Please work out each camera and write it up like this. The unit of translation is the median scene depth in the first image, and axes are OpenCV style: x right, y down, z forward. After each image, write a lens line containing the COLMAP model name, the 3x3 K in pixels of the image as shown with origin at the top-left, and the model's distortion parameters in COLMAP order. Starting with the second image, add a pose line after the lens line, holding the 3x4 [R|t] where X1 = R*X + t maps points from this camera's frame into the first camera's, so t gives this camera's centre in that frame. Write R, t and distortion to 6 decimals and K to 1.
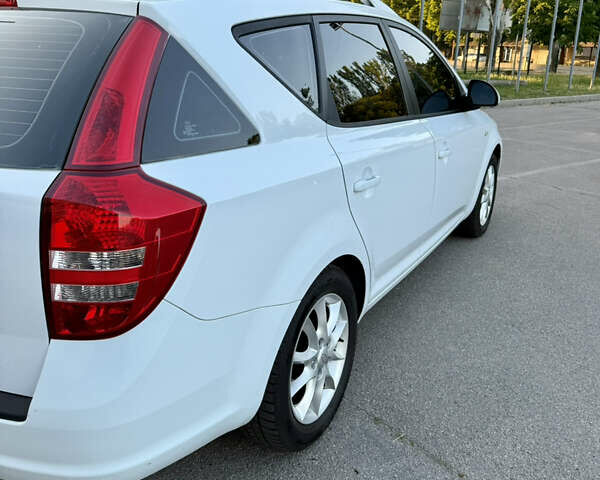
lens RADIAL K [[576.8, 0, 300.7], [0, 576.8, 231.9], [0, 0, 1]] dist [0.165894, -0.389451]
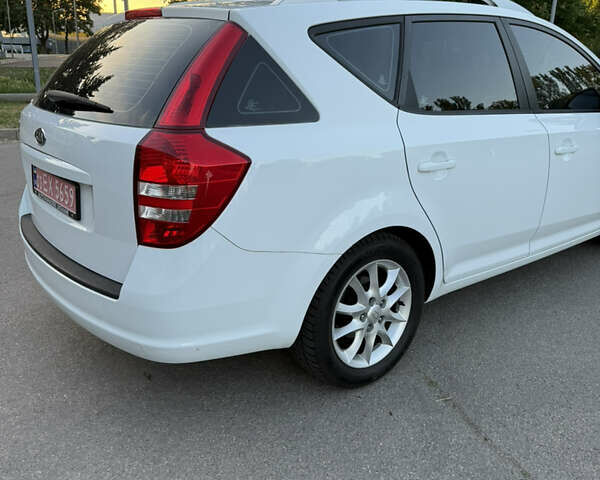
lens RADIAL K [[576.8, 0, 300.7], [0, 576.8, 231.9], [0, 0, 1]] dist [0.165894, -0.389451]
pose [[0.928345, 0.108164, -0.355636, 0.345787], [-0.109506, 0.993851, 0.016419, 0.062727], [0.355225, 0.023702, 0.934480, -0.158049]]
